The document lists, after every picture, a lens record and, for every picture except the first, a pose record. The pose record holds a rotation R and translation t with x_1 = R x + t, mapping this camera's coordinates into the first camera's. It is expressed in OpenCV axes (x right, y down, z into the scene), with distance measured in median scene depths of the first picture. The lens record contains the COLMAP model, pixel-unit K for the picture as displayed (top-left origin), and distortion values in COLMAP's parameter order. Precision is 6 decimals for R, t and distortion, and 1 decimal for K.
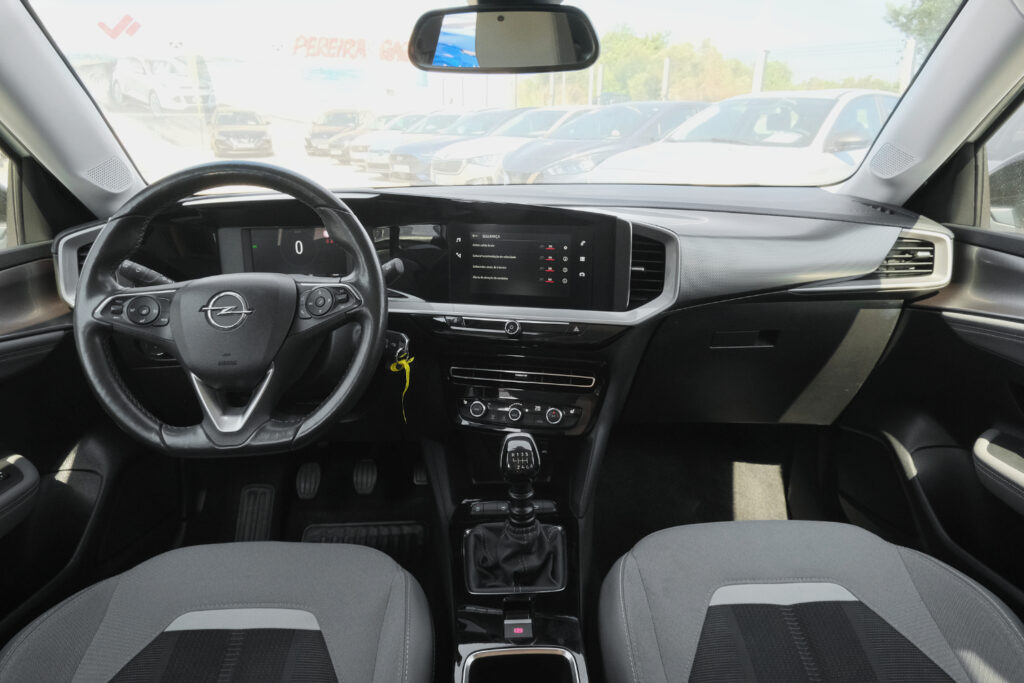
lens RADIAL K [[639.5, 0, 518.4], [0, 639.5, 333.0], [0, 0, 1]] dist [-0.004267, -0.000141]
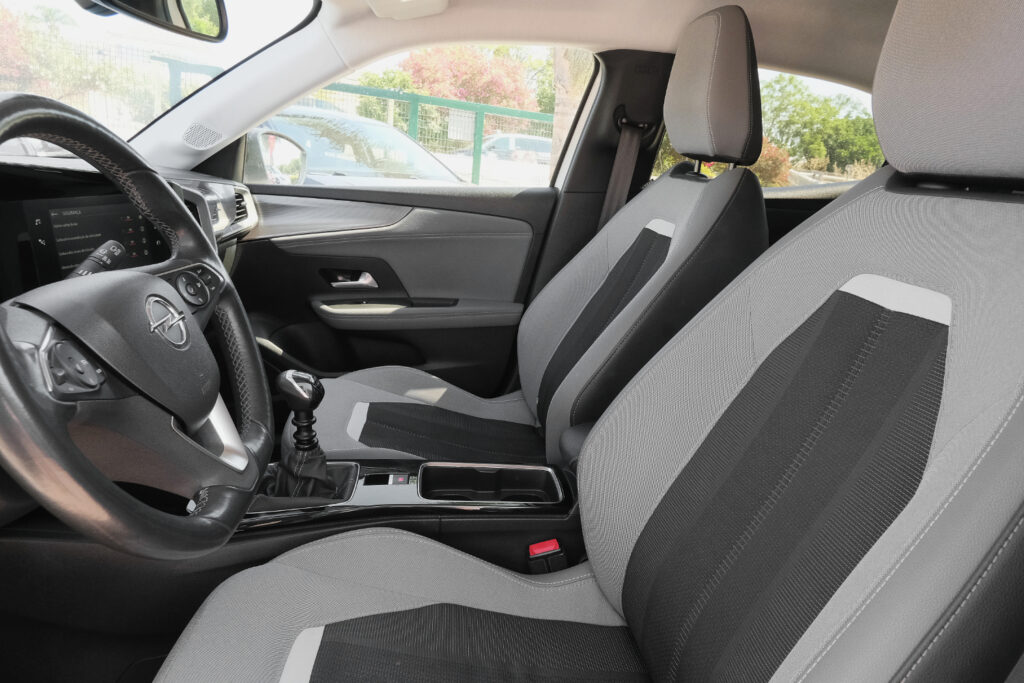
lens RADIAL K [[639.5, 0, 518.4], [0, 639.5, 333.0], [0, 0, 1]] dist [-0.004267, -0.000141]
pose [[-0.098517, -0.253481, 0.962311, -1.086443], [0.232299, 0.934441, 0.269922, -0.115030], [-0.967642, 0.250136, -0.033175, 0.628919]]
